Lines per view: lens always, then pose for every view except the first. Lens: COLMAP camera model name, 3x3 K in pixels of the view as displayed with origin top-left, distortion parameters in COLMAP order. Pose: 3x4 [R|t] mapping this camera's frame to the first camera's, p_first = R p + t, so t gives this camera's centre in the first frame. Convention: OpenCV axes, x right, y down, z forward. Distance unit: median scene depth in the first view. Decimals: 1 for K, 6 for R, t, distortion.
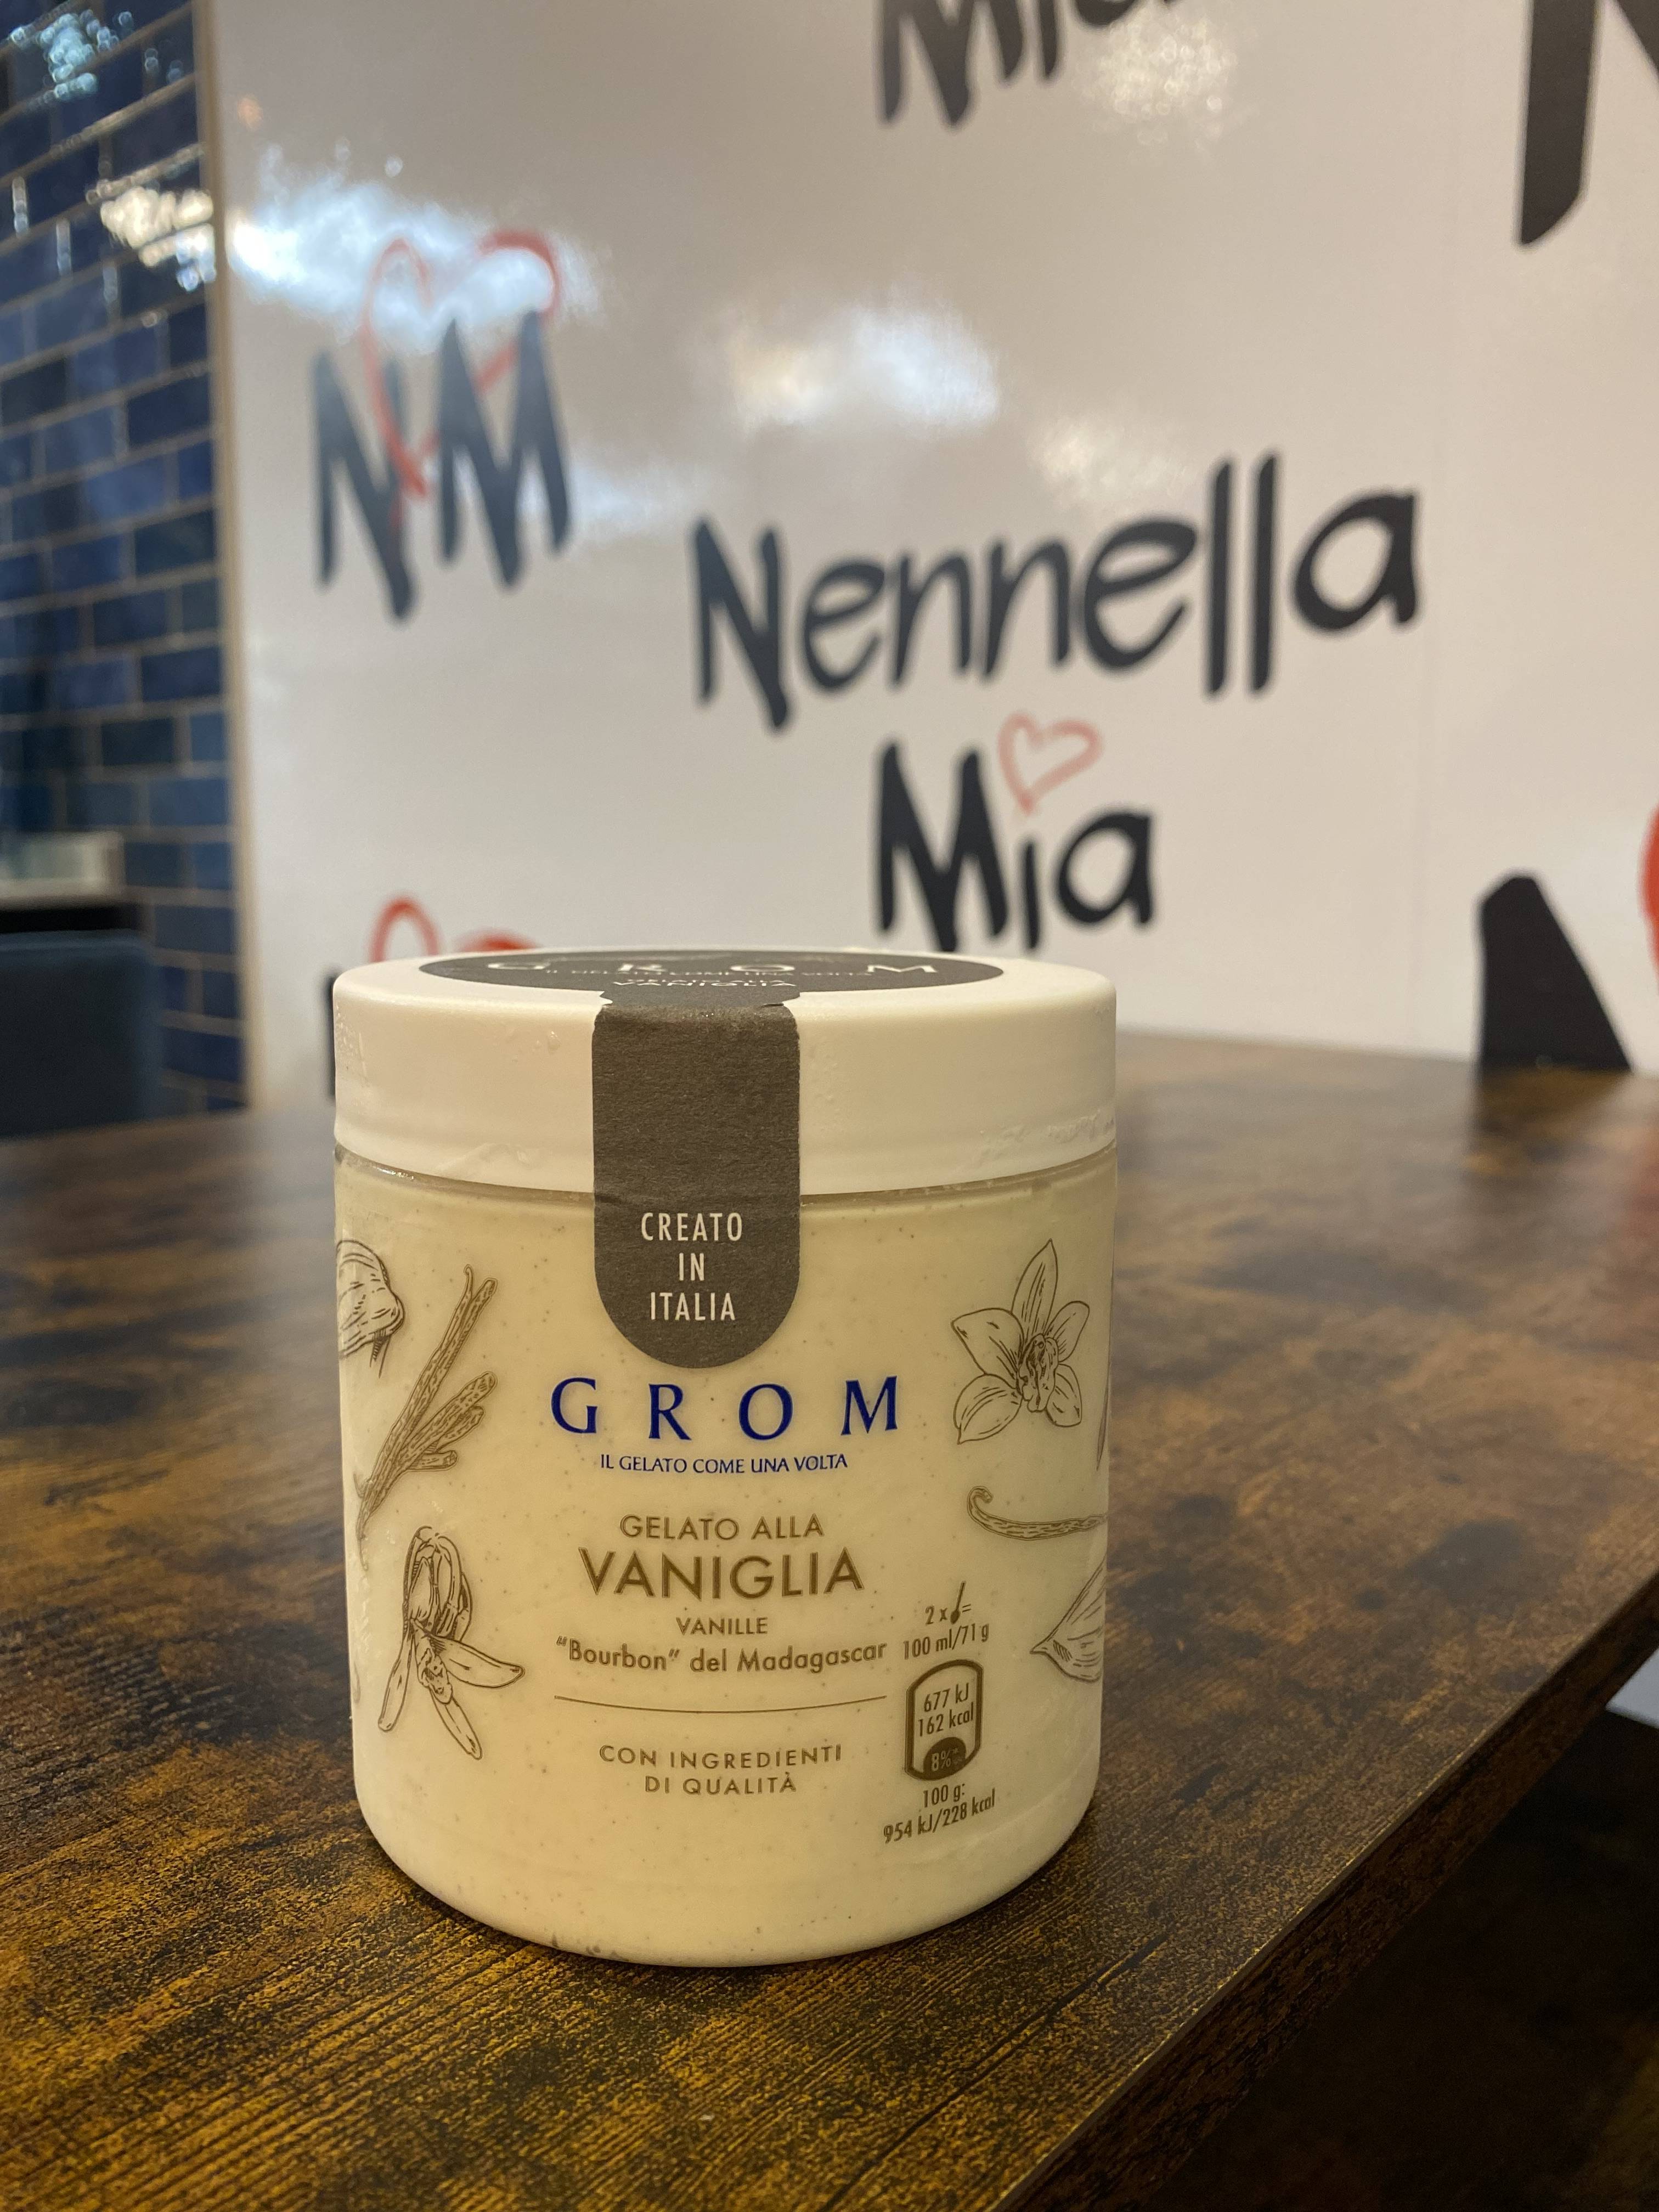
lens RADIAL K [[1746.7, 0, 829.5], [0, 1746.7, 1106.0], [0, 0, 1]] dist [-0.006287, 0.003170]
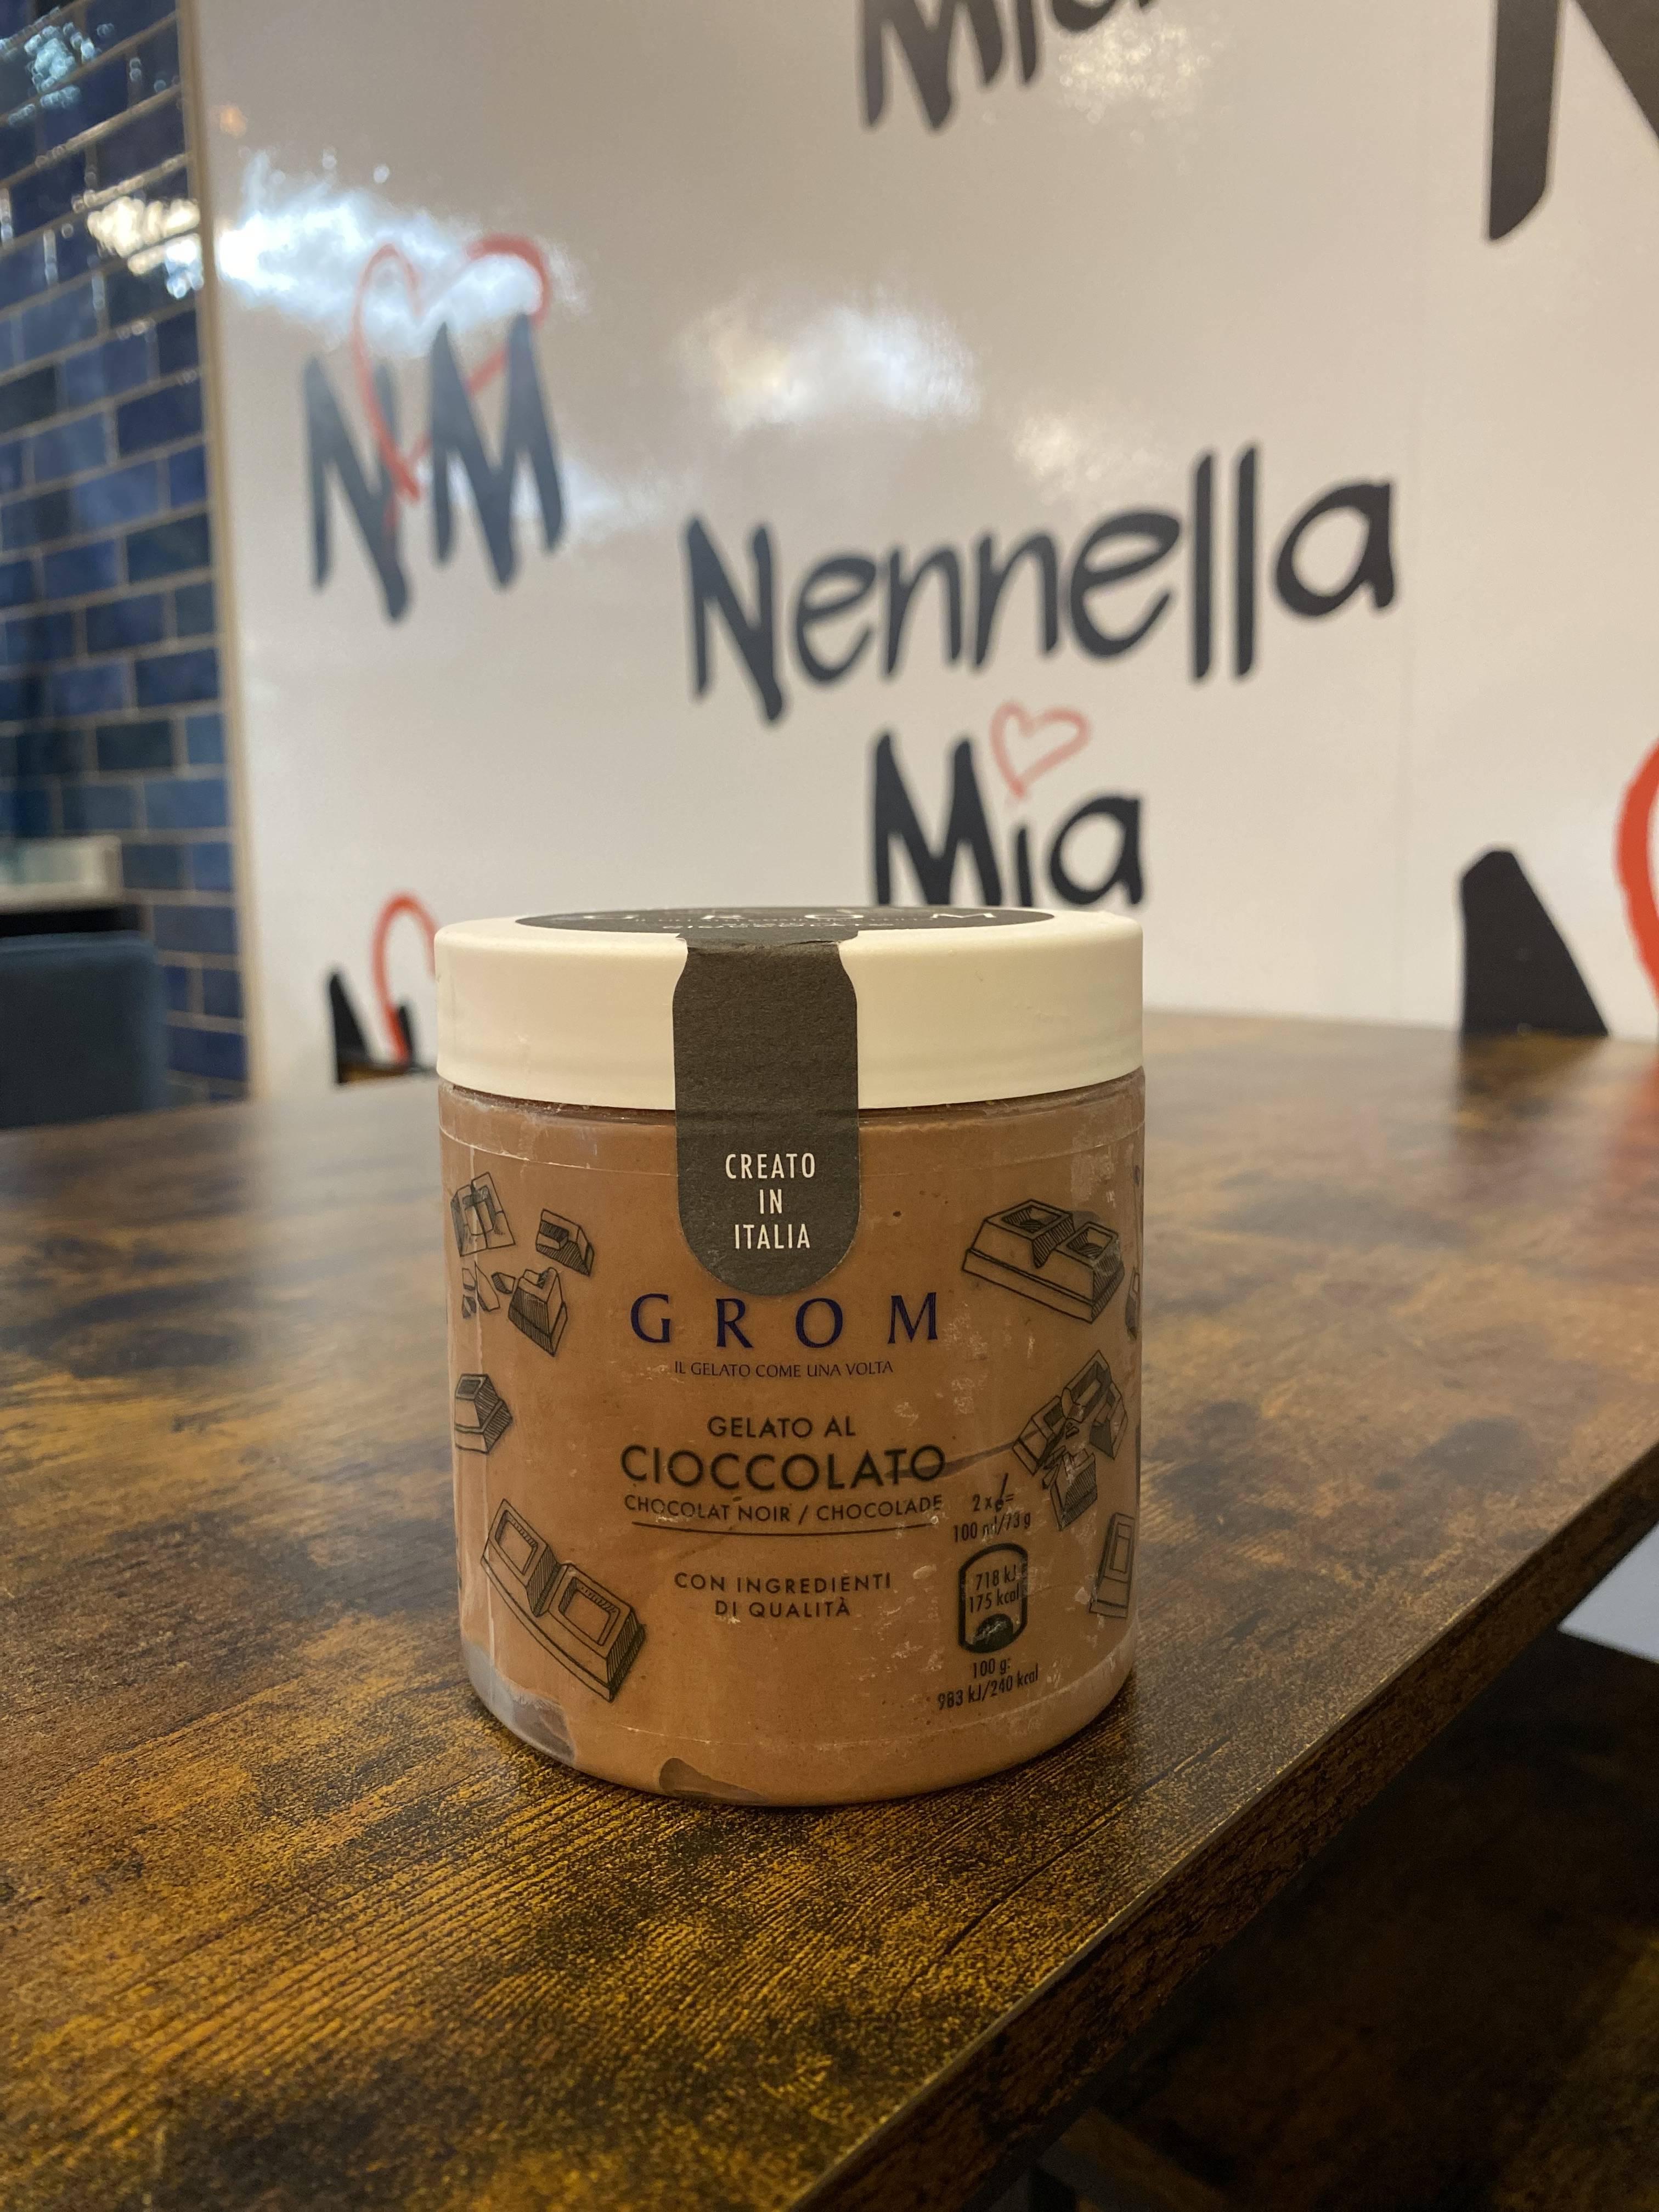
lens RADIAL K [[1738.4, 0, 830.6], [0, 1738.4, 1105.7], [0, 0, 1]] dist [-0.010357, 0.013620]
pose [[0.999782, -0.018349, 0.009974, -0.055218], [0.018310, 0.999824, 0.003964, 0.033762], [-0.010045, -0.003781, 0.999942, -0.109613]]
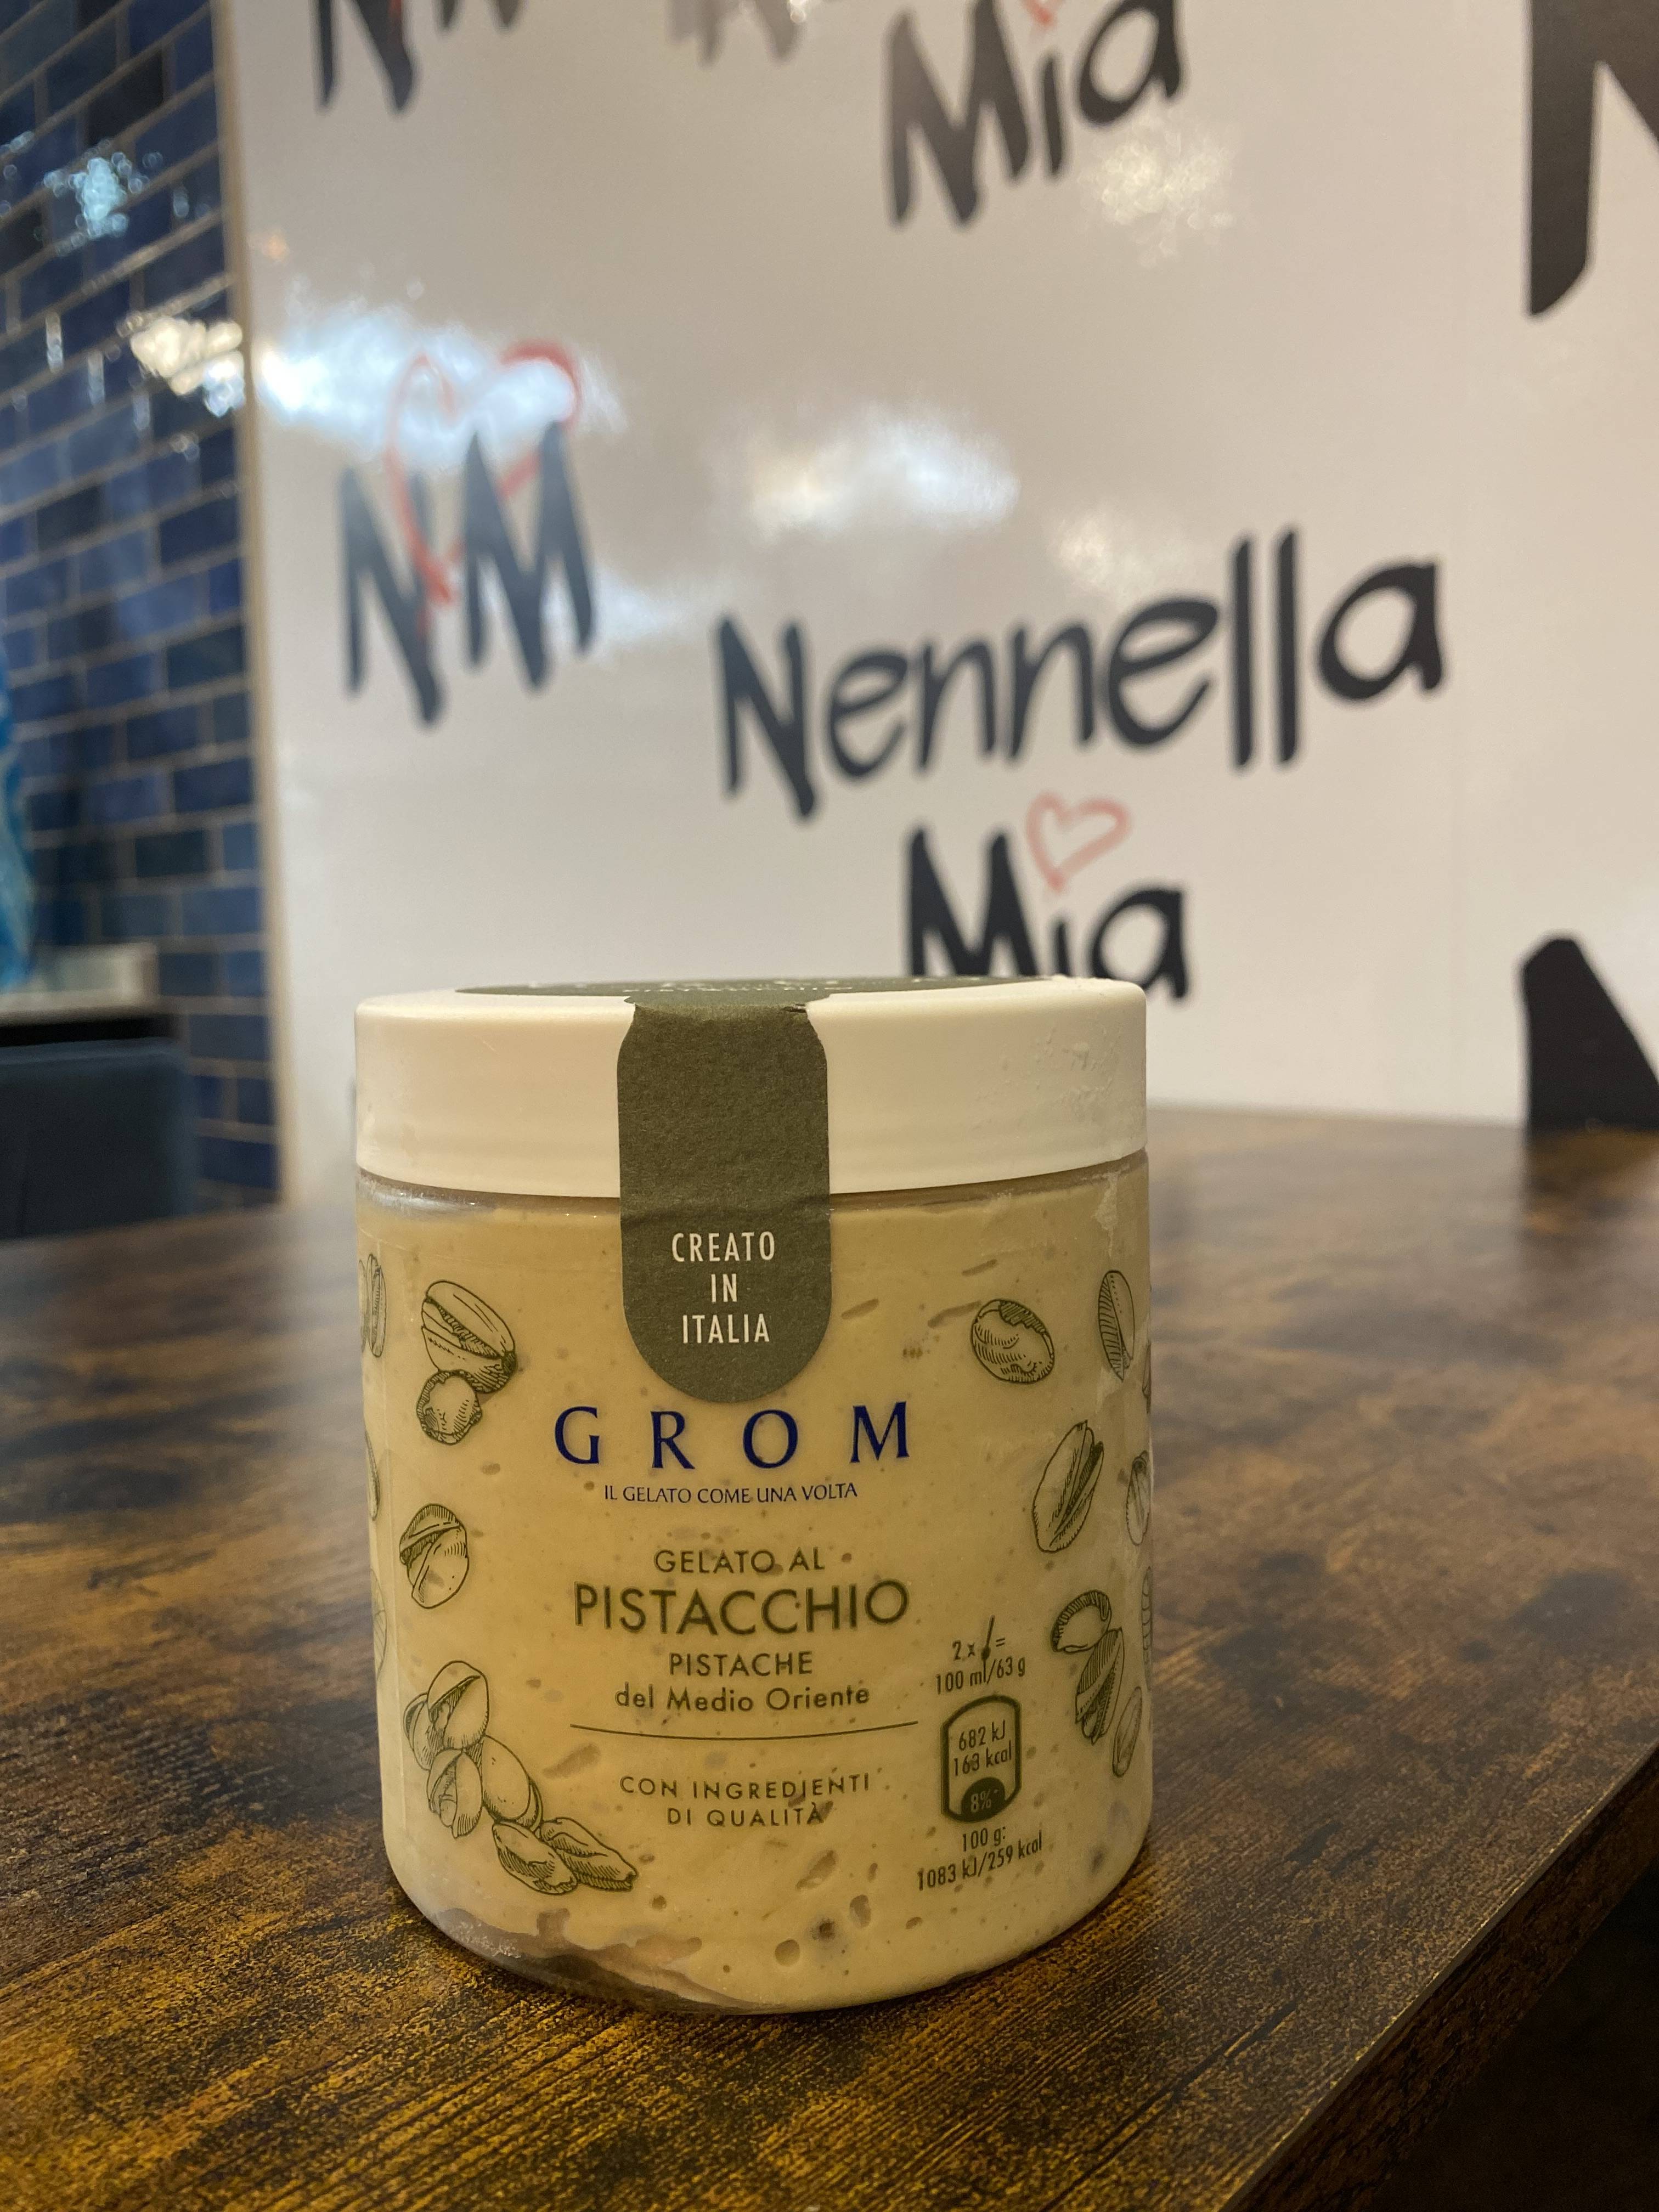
lens RADIAL K [[1748.4, 0, 832.3], [0, 1748.4, 1109.4], [0, 0, 1]] dist [-0.002521, -0.001464]
pose [[0.999533, -0.026615, -0.015033, -0.018949], [0.025770, 0.998215, -0.053873, 0.031847], [0.016440, 0.053461, 0.998435, 0.030769]]
